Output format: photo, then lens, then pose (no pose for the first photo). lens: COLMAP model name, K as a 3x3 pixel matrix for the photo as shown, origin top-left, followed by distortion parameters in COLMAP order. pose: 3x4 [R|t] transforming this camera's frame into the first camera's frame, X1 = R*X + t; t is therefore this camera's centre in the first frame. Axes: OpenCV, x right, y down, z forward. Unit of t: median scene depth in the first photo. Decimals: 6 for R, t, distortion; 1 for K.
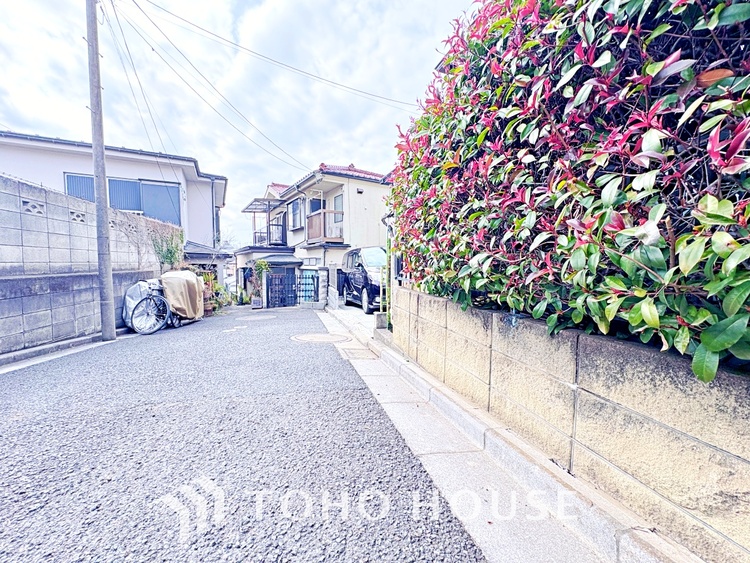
lens RADIAL K [[297.2, 0, 375.2], [0, 297.2, 281.6], [0, 0, 1]] dist [-0.000350, 0.000067]
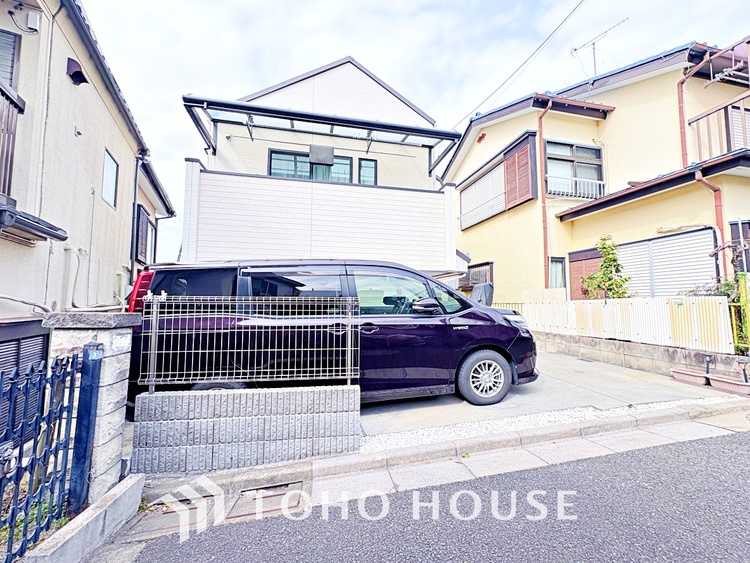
lens RADIAL K [[297.2, 0, 374.8], [0, 297.2, 280.1], [0, 0, 1]] dist [-0.000350, 0.000067]
pose [[0.092738, 0.070842, 0.993167, -0.334720], [0.060247, 0.995239, -0.076615, -0.039730], [-0.993866, 0.066941, 0.088028, 0.695864]]
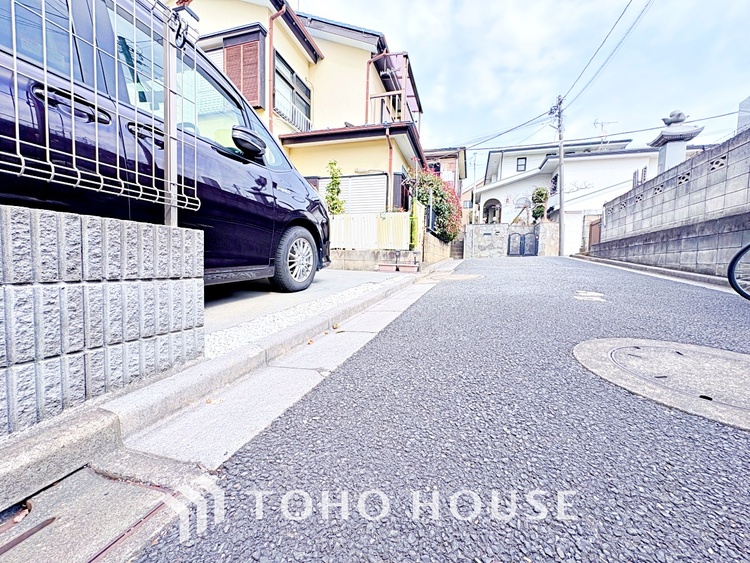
lens RADIAL K [[297.2, 0, 374.3], [0, 297.2, 280.4], [0, 0, 1]] dist [-0.000350, 0.000067]
pose [[-0.825825, -0.059472, 0.560782, -0.213740], [0.004149, 0.993756, 0.111500, 0.031688], [-0.563912, 0.094406, -0.820421, 0.788234]]
